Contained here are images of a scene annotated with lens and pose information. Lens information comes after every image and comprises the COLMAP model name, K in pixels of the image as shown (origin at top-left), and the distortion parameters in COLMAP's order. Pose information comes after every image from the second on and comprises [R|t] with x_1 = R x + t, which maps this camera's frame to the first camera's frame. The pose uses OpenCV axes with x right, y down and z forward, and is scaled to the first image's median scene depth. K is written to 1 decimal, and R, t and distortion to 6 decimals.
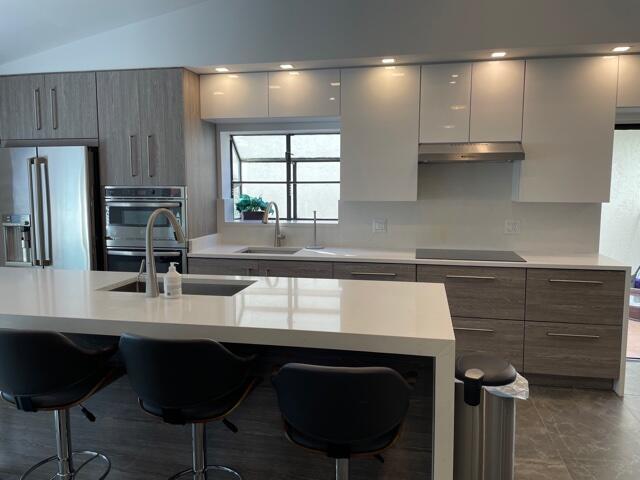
lens RADIAL K [[481.8, 0, 324.6], [0, 481.8, 236.1], [0, 0, 1]] dist [0.094411, -0.119516]
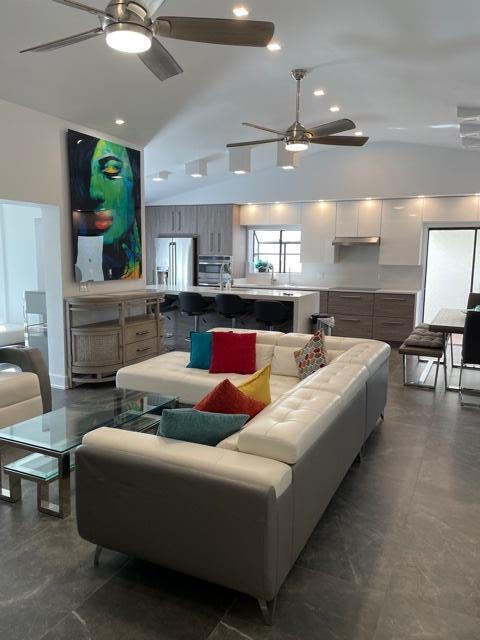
lens RADIAL K [[481.8, 0, 240.0], [0, 481.8, 320.0], [0, 0, 1]] dist [0.094411, -0.119516]
pose [[0.966675, 0.047013, -0.251651, 0.330158], [-0.040472, 0.998696, 0.031108, 0.126397], [0.252786, -0.019886, 0.967318, -1.173130]]
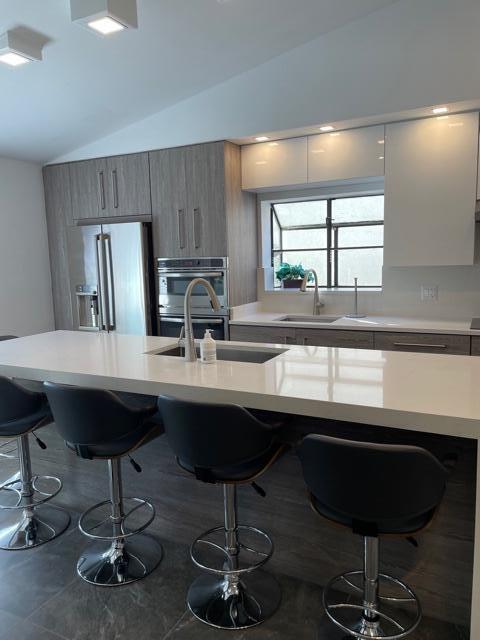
lens RADIAL K [[481.8, 0, 240.0], [0, 481.8, 320.0], [0, 0, 1]] dist [0.094411, -0.119516]
pose [[0.962283, 0.009062, -0.271901, 0.022350], [-0.000253, 0.999475, 0.032413, 0.000065], [0.272052, -0.031121, 0.961779, 0.009758]]
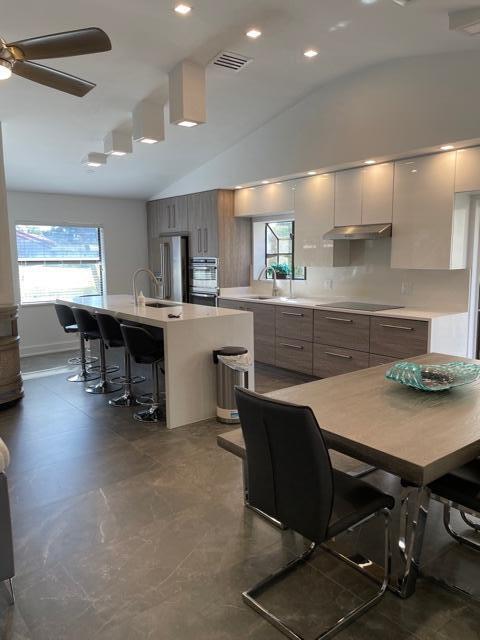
lens RADIAL K [[481.8, 0, 240.0], [0, 481.8, 320.0], [0, 0, 1]] dist [0.094411, -0.119516]
pose [[0.761902, 0.080825, -0.642629, 0.885630], [-0.060063, 0.996725, 0.054150, 0.022227], [0.644901, -0.002658, 0.764262, -0.266504]]
